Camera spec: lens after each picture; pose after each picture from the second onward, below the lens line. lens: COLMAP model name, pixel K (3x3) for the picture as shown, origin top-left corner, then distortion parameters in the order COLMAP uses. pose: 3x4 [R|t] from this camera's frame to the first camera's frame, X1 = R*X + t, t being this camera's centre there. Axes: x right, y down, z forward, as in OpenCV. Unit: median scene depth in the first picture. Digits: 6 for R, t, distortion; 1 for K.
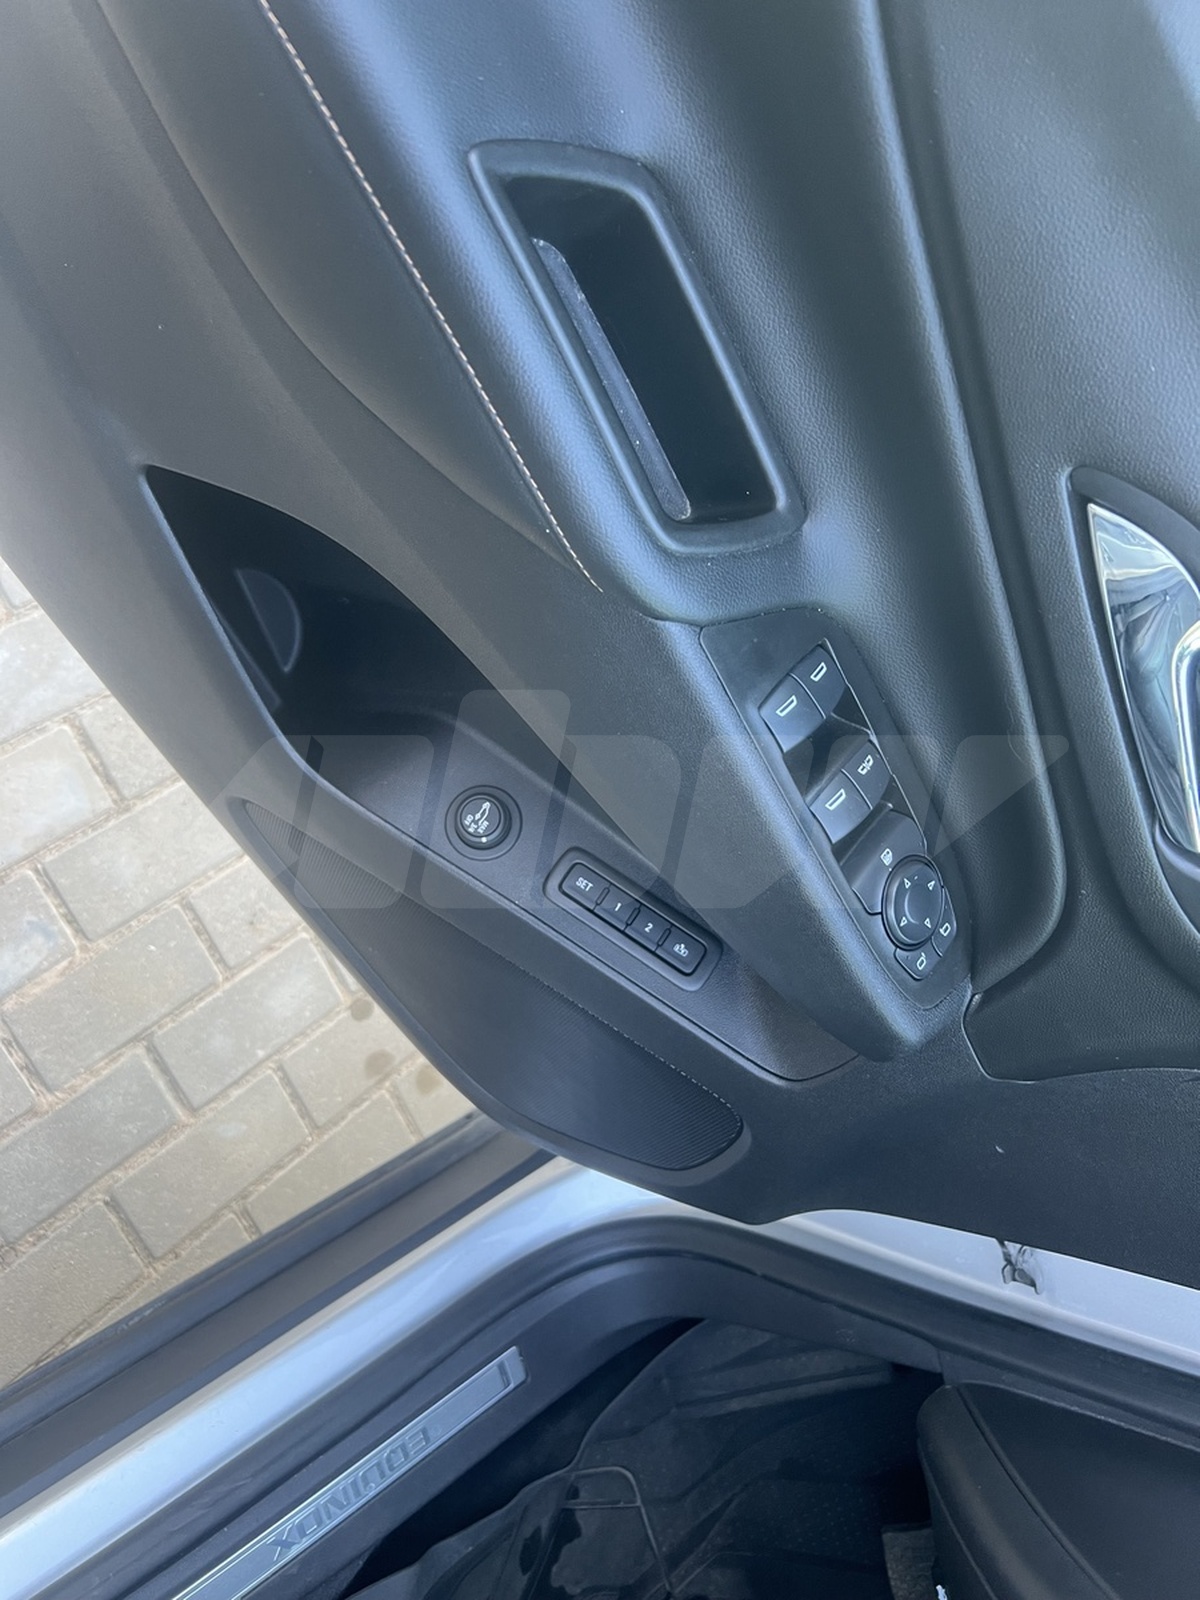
lens RADIAL K [[1217.0, 0, 600.0], [0, 1217.0, 800.0], [0, 0, 1]] dist [0.003281, -0.005897]
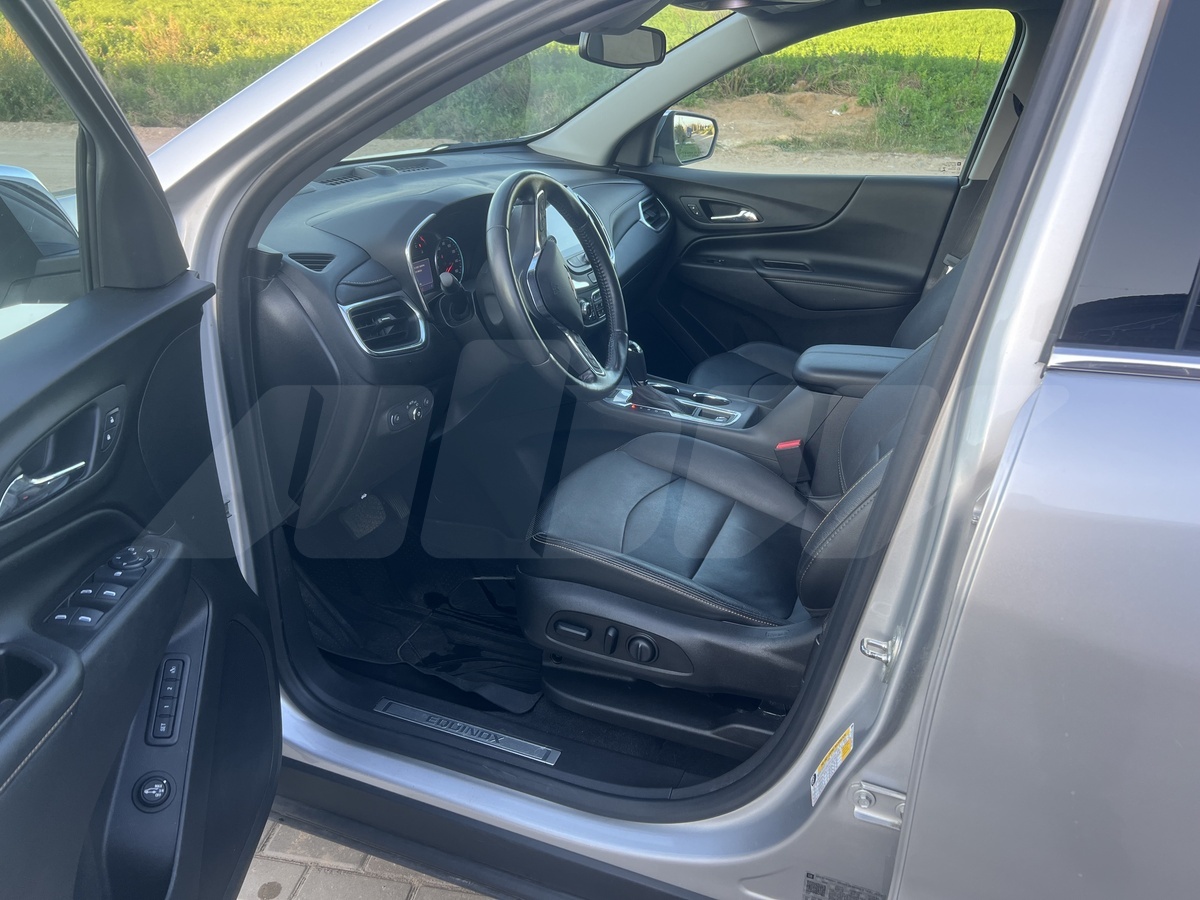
lens RADIAL K [[912.7, 0, 622.5], [0, 912.7, 453.7], [0, 0, 1]] dist [0.003281, -0.005897]
pose [[-0.568468, -0.802549, 0.180996, -0.198901], [0.612536, -0.266009, 0.744338, -0.263116], [-0.549221, 0.533999, 0.642807, -0.359295]]
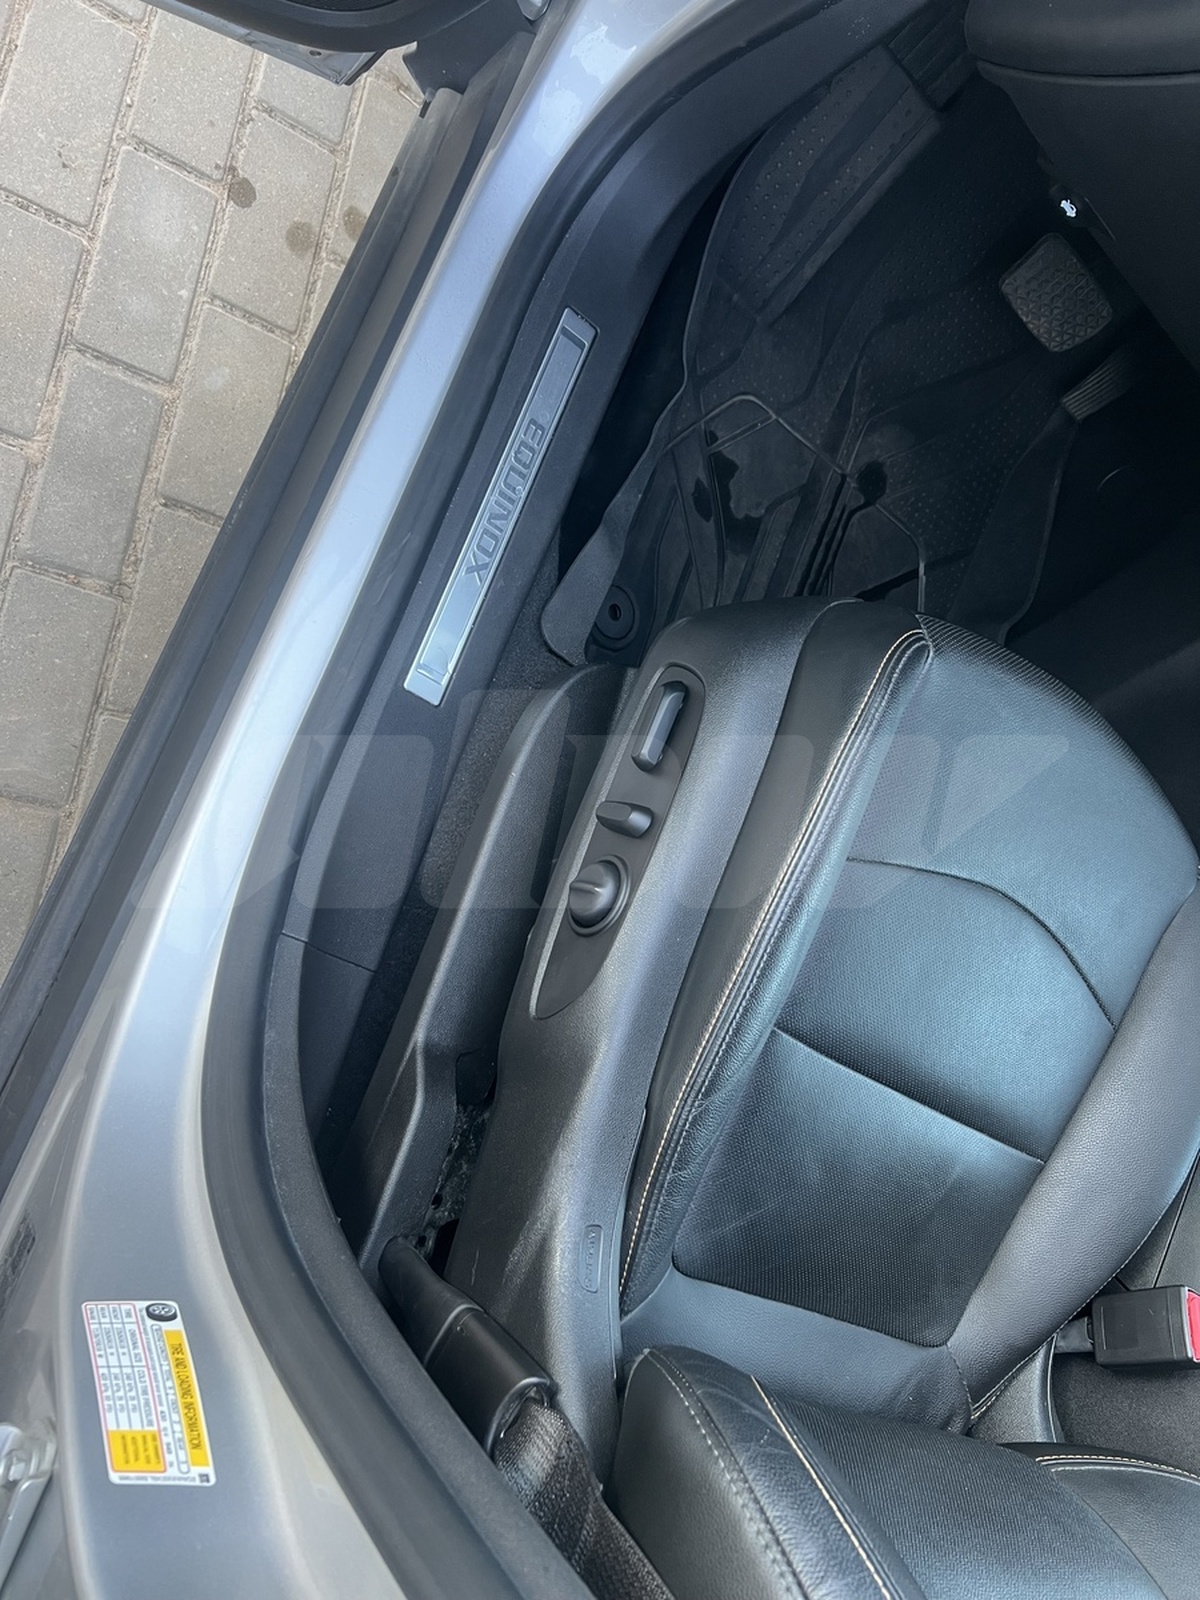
lens RADIAL K [[1217.0, 0, 600.0], [0, 1217.0, 800.0], [0, 0, 1]] dist [0.003281, -0.005897]
pose [[0.820600, -0.536264, -0.197574, -0.054913], [0.557650, 0.675687, 0.482154, 0.220775], [-0.125064, -0.505834, 0.853517, 0.004383]]
